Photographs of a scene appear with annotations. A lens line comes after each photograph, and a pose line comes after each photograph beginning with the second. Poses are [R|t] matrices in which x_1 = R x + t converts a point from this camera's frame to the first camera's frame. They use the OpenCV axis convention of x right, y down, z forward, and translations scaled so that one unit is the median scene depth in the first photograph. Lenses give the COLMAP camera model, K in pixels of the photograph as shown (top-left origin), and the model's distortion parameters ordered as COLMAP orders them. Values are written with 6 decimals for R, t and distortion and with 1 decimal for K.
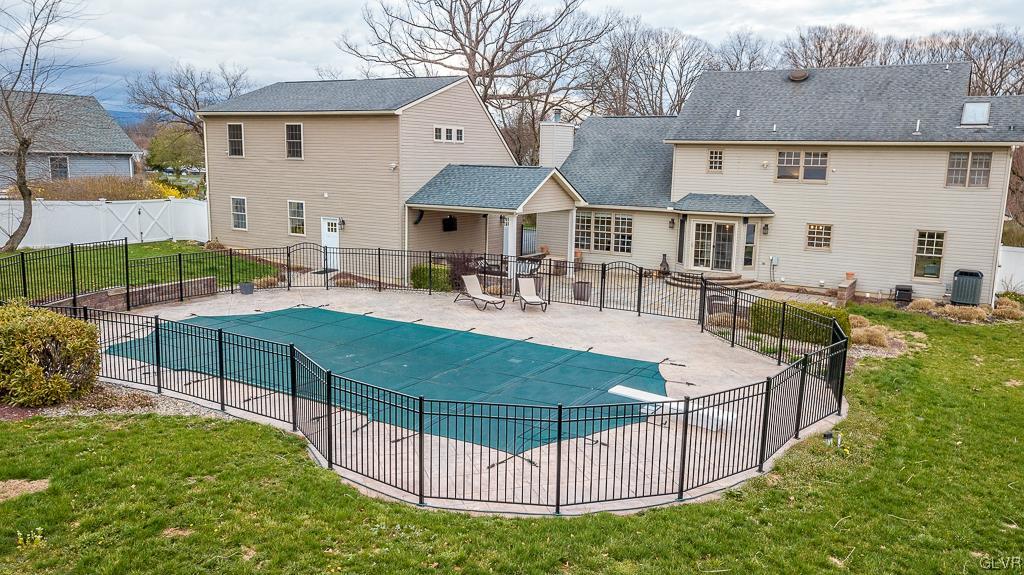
lens RADIAL K [[776.8, 0, 512.0], [0, 776.8, 287.5], [0, 0, 1]] dist [0.022367, 0.000255]
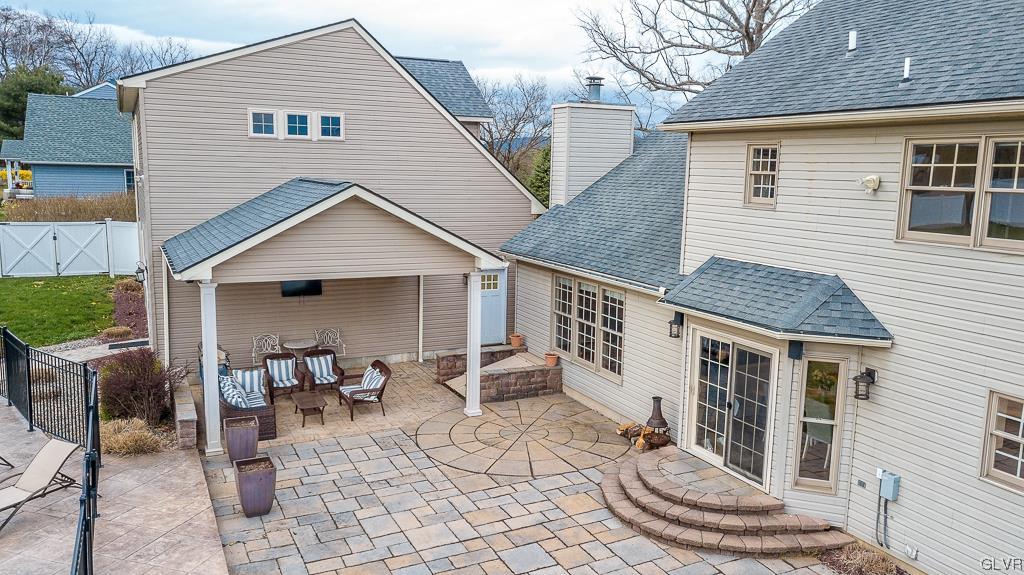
lens RADIAL K [[776.8, 0, 512.0], [0, 776.8, 287.5], [0, 0, 1]] dist [0.022367, 0.000255]
pose [[0.845960, 0.080317, -0.527164, 0.356982], [-0.093312, 0.995635, 0.001951, -0.097978], [0.525019, 0.047540, 0.849762, 0.621707]]
